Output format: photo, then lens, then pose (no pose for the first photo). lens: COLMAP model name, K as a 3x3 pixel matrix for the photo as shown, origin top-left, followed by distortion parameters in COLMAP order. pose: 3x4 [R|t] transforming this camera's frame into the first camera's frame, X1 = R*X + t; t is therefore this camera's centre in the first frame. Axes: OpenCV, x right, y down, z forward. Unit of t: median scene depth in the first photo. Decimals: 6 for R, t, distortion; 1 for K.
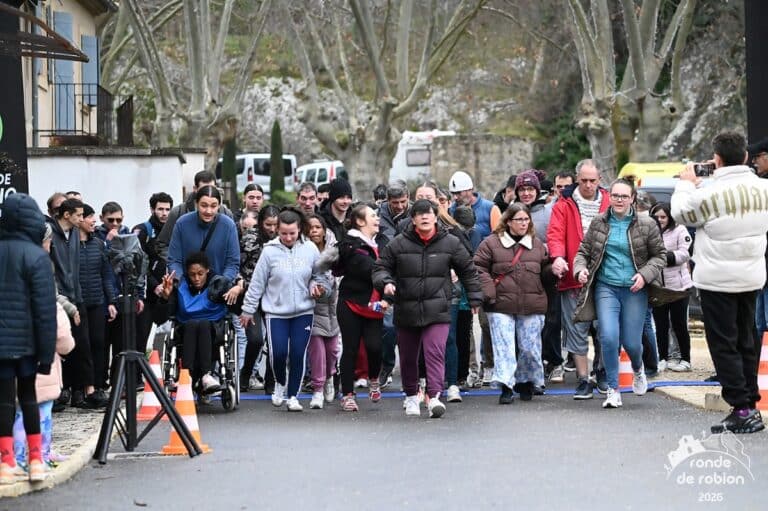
lens RADIAL K [[3399.3, 0, 386.3], [0, 3399.3, 254.4], [0, 0, 1]] dist [1.263432, 0.000000]
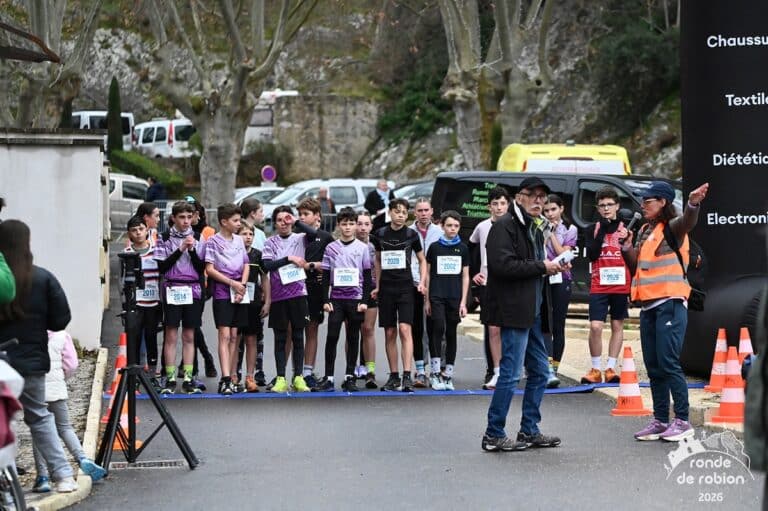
lens RADIAL K [[3520.8, 0, 384.8], [0, 3520.8, 253.8], [0, 0, 1]] dist [1.457975, 0.000000]
pose [[0.998382, 0.010304, 0.055929, -0.013836], [-0.011106, 0.999840, 0.014051, -0.004962], [-0.055775, -0.014650, 0.998336, -0.016636]]
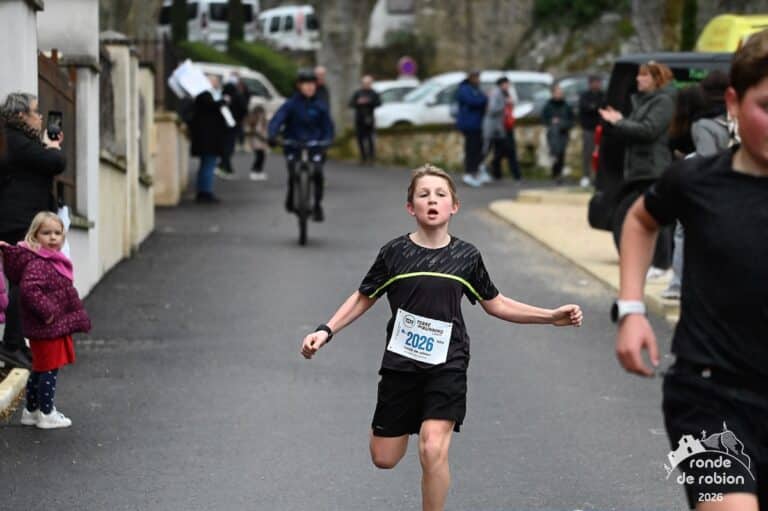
lens RADIAL K [[3371.2, 0, 379.5], [0, 3371.2, 253.8], [0, 0, 1]] dist [1.175319, 0.000000]
pose [[0.999903, 0.011298, 0.008179, -0.002699], [-0.011659, 0.998897, 0.045490, -0.005164], [-0.007656, -0.045581, 0.998931, 0.170916]]
